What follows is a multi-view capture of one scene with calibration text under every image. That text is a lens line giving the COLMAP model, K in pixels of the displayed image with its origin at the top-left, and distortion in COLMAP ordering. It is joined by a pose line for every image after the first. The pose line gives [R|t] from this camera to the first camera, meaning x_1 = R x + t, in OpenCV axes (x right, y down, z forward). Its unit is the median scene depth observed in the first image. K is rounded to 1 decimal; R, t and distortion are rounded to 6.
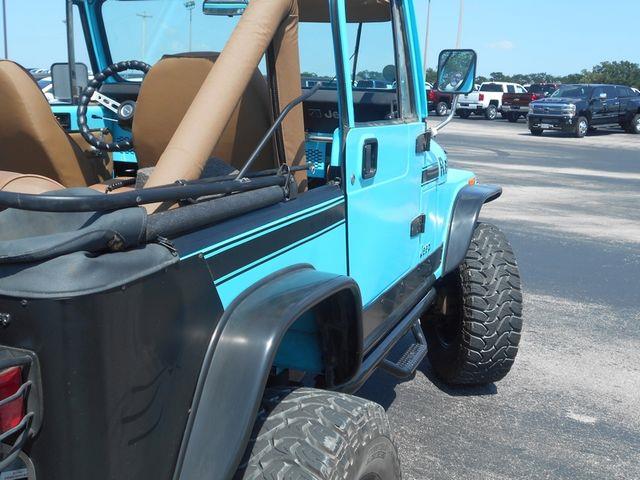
lens RADIAL K [[728.5, 0, 319.3], [0, 728.5, 240.4], [0, 0, 1]] dist [0.016183, 0.000000]
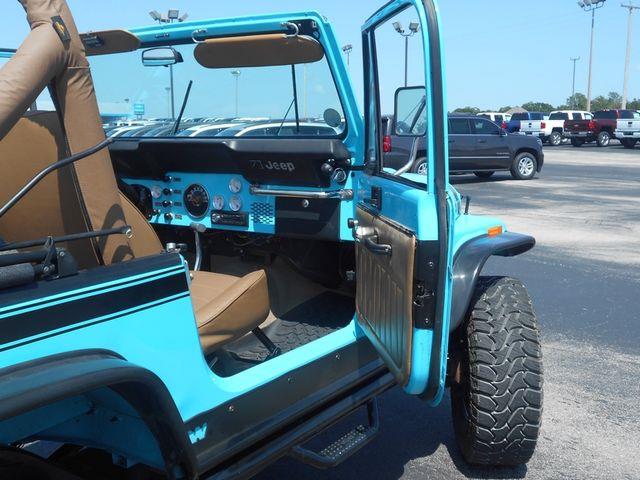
lens RADIAL K [[728.5, 0, 320.1], [0, 728.5, 239.6], [0, 0, 1]] dist [0.016183, 0.000000]
pose [[0.973637, -0.014206, -0.227659, 0.224745], [0.002310, 0.998622, -0.052435, -0.026134], [0.228090, 0.050526, 0.972328, 0.107926]]
